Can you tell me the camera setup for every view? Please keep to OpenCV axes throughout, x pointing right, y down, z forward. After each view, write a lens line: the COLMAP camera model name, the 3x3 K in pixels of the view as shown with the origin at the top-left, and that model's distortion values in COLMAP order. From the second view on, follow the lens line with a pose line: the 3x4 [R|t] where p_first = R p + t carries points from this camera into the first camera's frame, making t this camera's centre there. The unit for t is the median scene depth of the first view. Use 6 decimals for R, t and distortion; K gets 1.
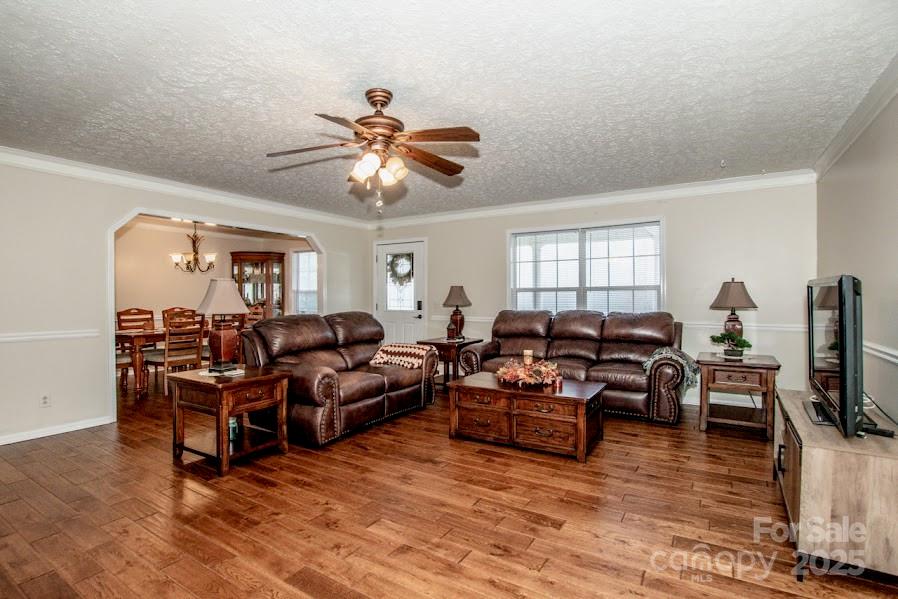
lens RADIAL K [[422.9, 0, 446.0], [0, 422.9, 296.1], [0, 0, 1]] dist [-0.001270, -0.000212]
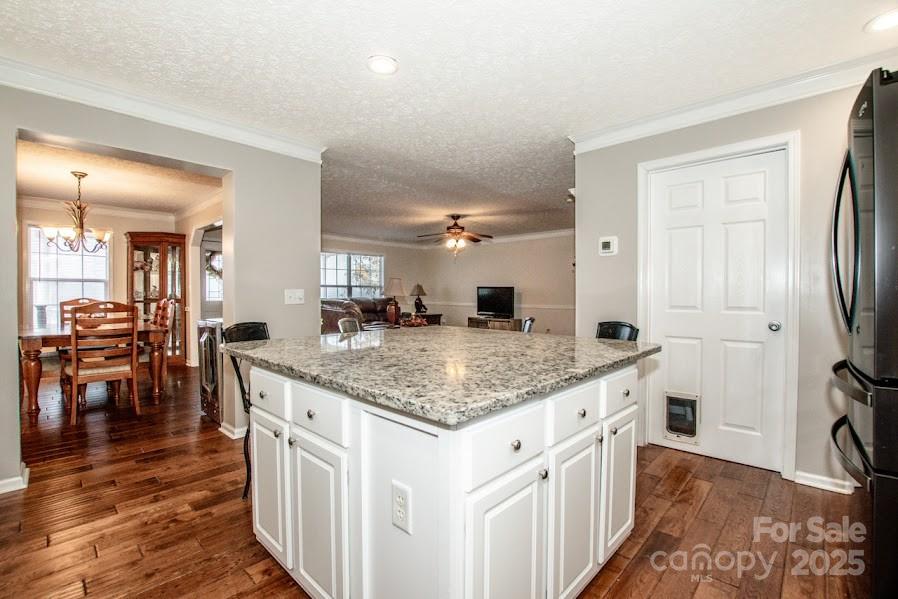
lens RADIAL K [[422.9, 0, 446.0], [0, 422.9, 296.1], [0, 0, 1]] dist [-0.001270, -0.000212]
pose [[0.186390, -0.005671, 0.982460, -1.305379], [-0.006258, 0.999956, 0.006959, 0.007030], [-0.982456, -0.007445, 0.186346, 0.285846]]
